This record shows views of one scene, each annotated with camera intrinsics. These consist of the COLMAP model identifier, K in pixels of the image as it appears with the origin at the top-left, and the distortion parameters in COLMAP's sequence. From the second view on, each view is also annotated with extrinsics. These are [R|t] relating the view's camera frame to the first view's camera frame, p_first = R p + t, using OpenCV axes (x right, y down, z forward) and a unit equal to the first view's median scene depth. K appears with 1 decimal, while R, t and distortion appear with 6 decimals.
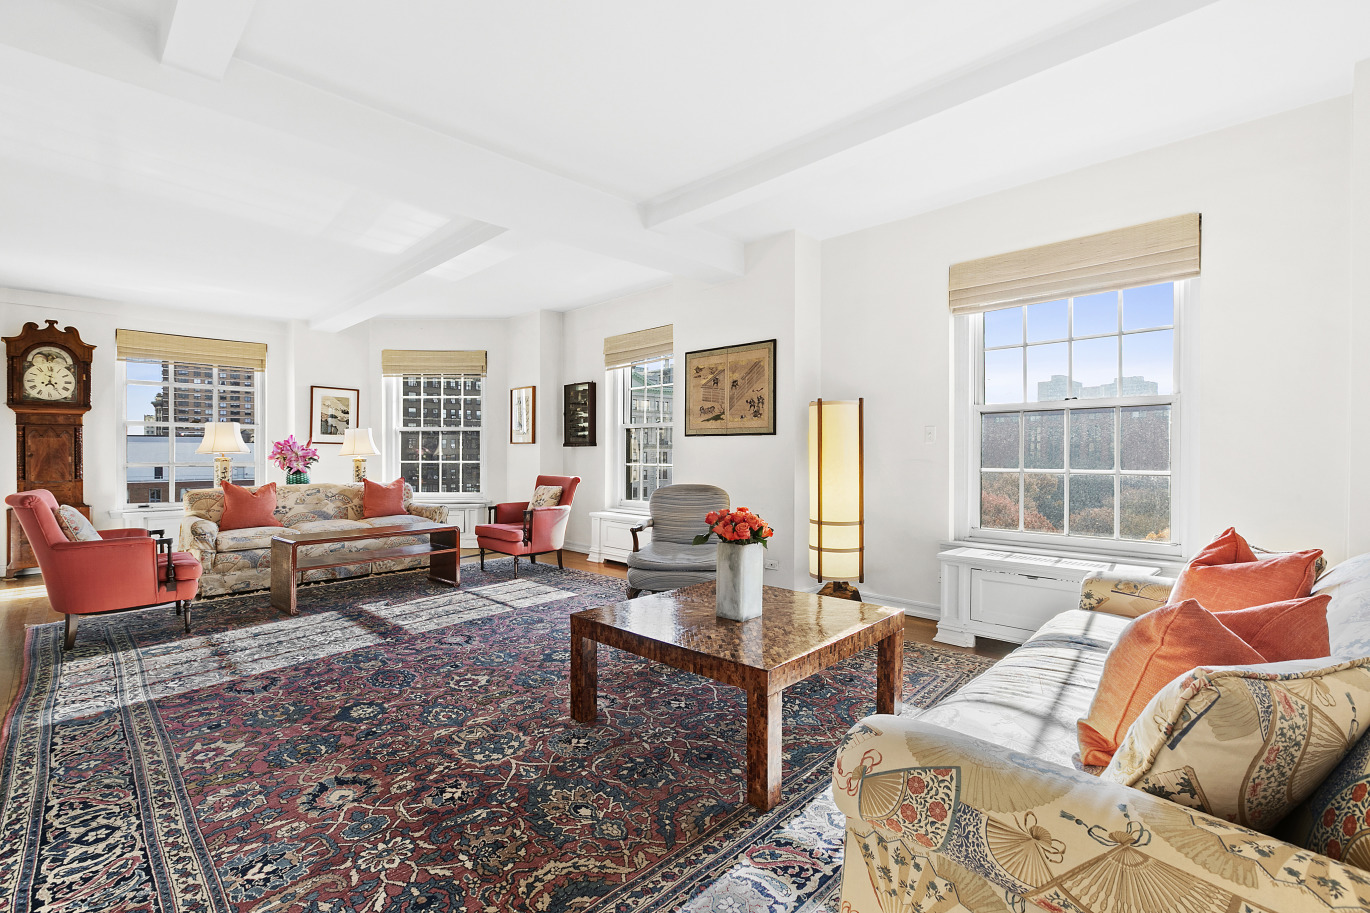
lens RADIAL K [[624.2, 0, 685.9], [0, 624.2, 456.7], [0, 0, 1]] dist [-0.002813, 0.000091]
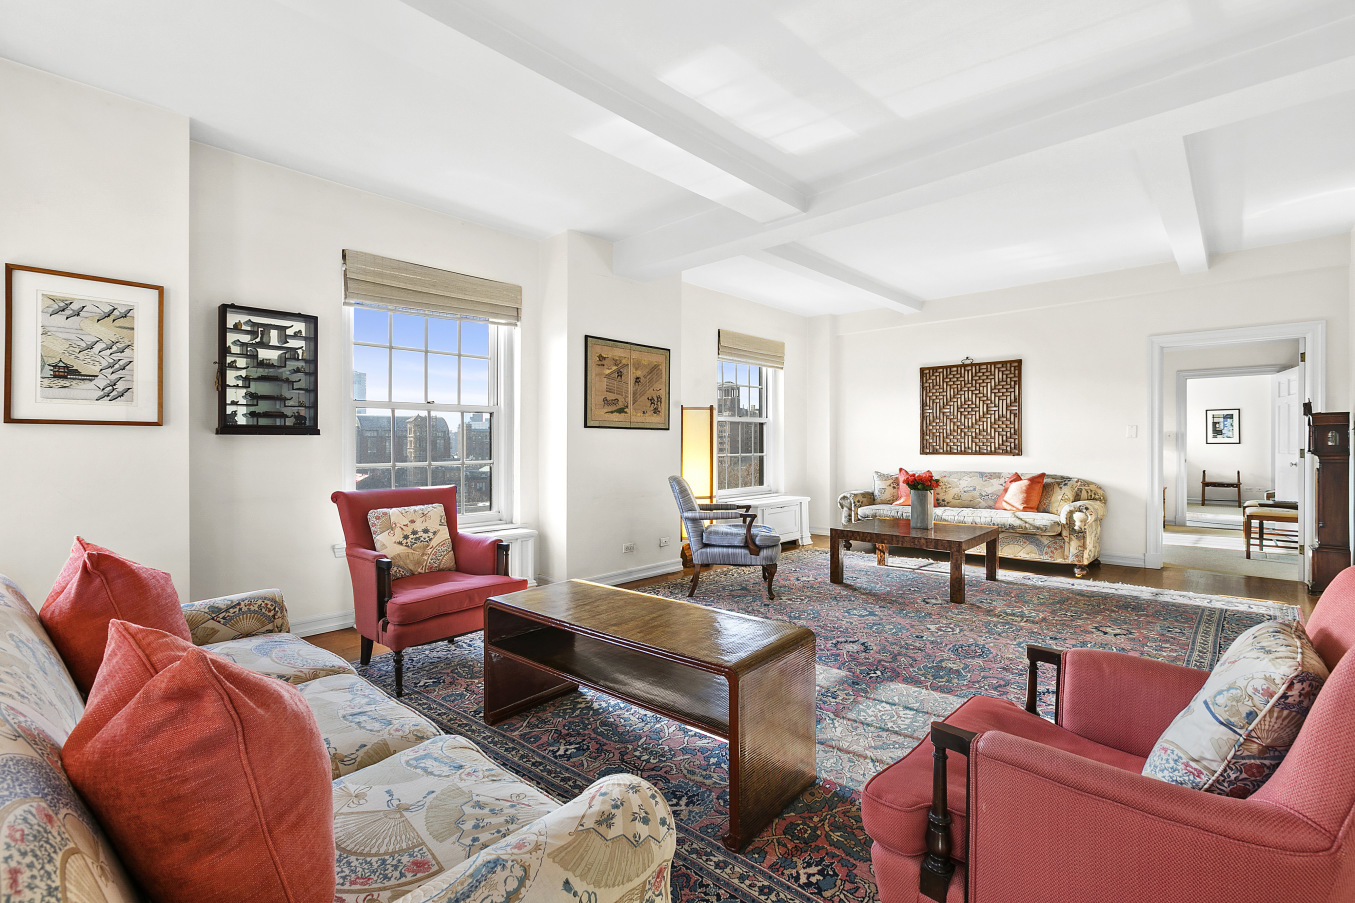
lens RADIAL K [[617.4, 0, 679.6], [0, 617.4, 444.9], [0, 0, 1]] dist [-0.002813, 0.000091]
pose [[-0.043580, 0.002738, 0.999046, -0.990987], [0.011094, 0.999936, -0.002256, -0.005097], [-0.998988, 0.010985, -0.043607, 1.005260]]
